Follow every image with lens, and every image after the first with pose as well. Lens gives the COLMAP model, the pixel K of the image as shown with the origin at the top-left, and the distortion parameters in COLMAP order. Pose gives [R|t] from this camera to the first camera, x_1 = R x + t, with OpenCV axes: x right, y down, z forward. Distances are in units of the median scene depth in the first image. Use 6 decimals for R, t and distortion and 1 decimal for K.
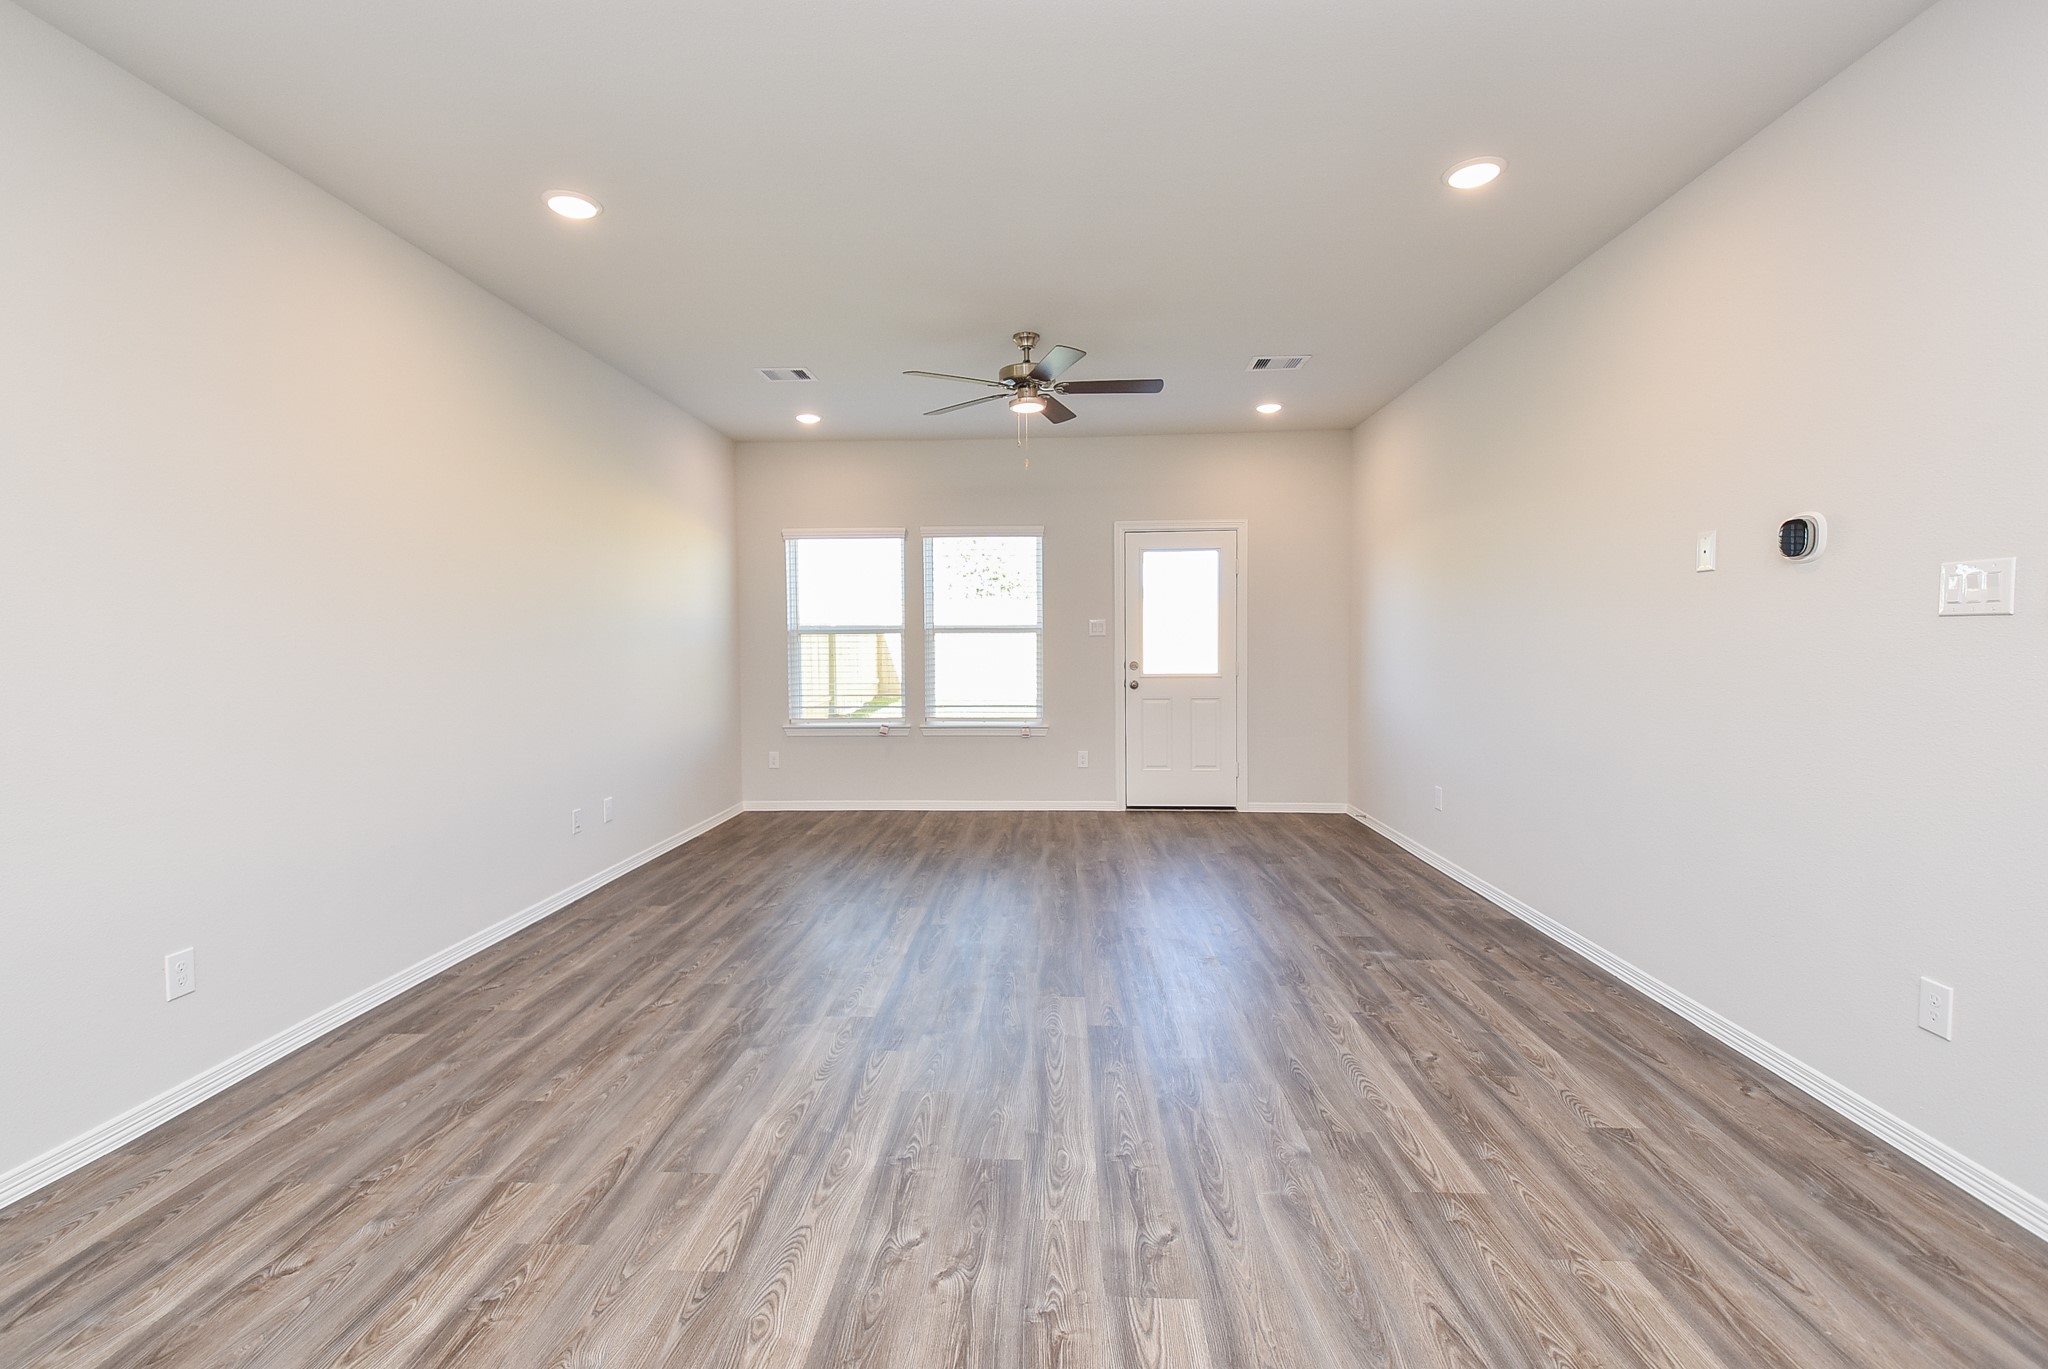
lens RADIAL K [[894.1, 0, 1014.1], [0, 894.1, 680.6], [0, 0, 1]] dist [0.044557, -0.032004]
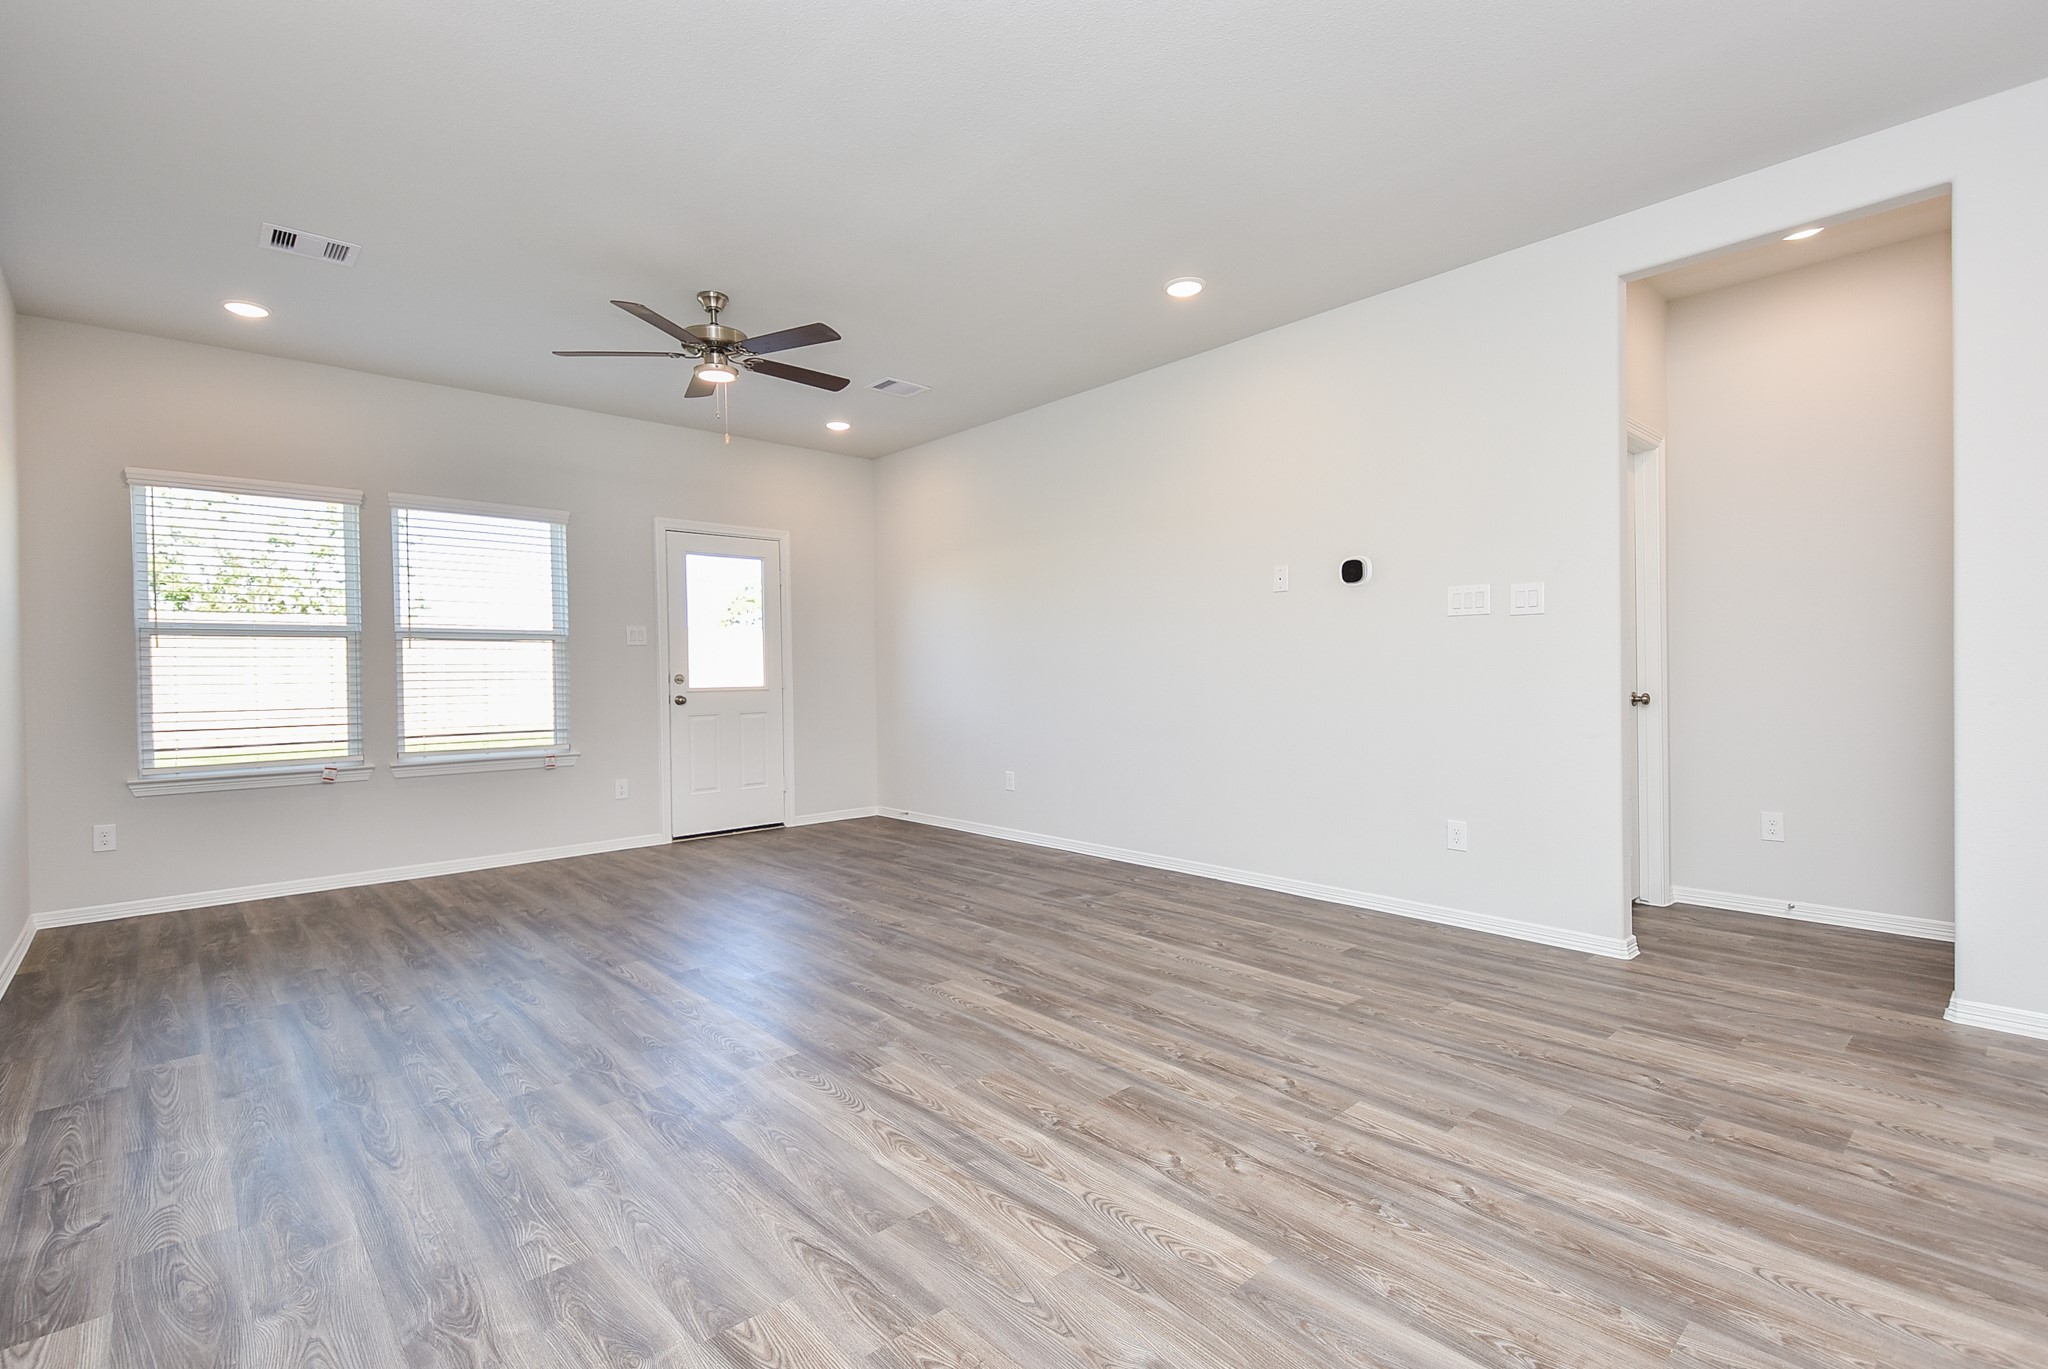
lens RADIAL K [[931.4, 0, 1014.7], [0, 931.4, 681.1], [0, 0, 1]] dist [0.053808, -0.029176]
pose [[0.706315, -0.008443, 0.707848, -0.513924], [0.039364, 0.998850, -0.027365, 0.042562], [-0.706803, 0.047192, 0.705835, 0.164905]]
